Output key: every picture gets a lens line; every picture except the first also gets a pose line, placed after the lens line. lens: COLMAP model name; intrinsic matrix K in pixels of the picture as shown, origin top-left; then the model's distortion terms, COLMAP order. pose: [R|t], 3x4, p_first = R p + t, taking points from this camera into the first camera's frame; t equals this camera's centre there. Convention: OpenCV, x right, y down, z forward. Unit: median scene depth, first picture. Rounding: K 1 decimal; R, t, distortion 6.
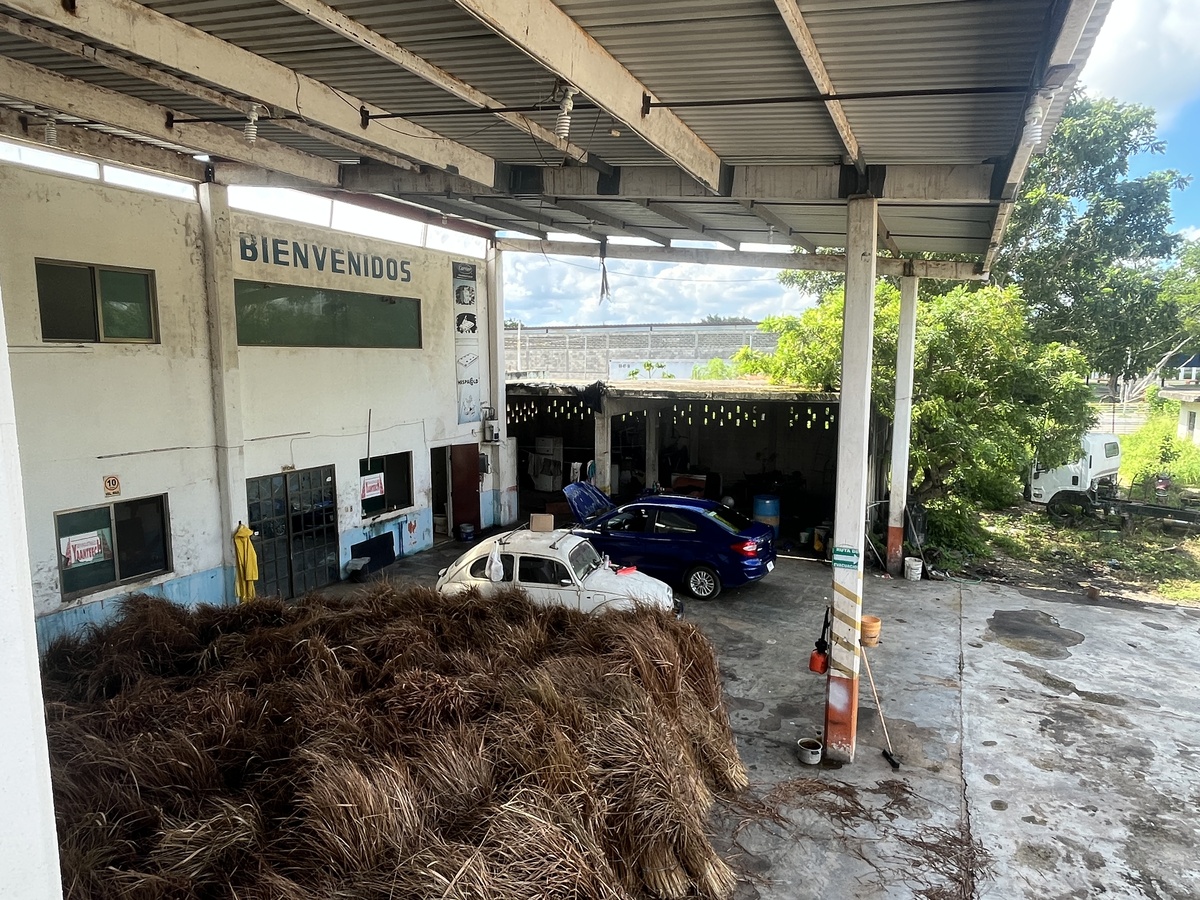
lens RADIAL K [[751.0, 0, 593.4], [0, 751.0, 450.3], [0, 0, 1]] dist [-0.007814, 0.005358]
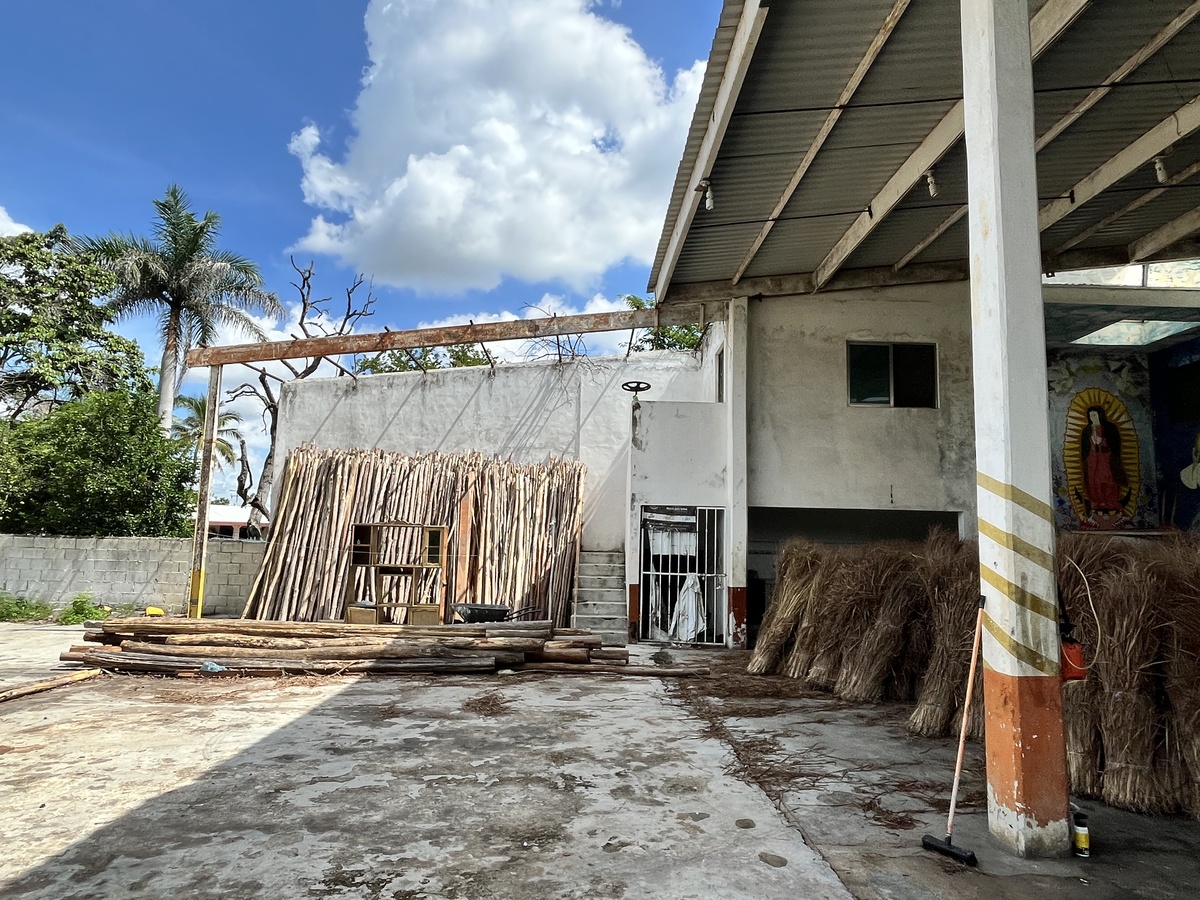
lens RADIAL K [[729.1, 0, 595.9], [0, 729.1, 457.9], [0, 0, 1]] dist [0.004240, -0.009852]
pose [[-0.893021, -0.072003, -0.444217, 0.605684], [-0.076007, 0.997068, -0.008815, 0.123082], [0.443549, 0.025892, -0.895876, 0.951965]]
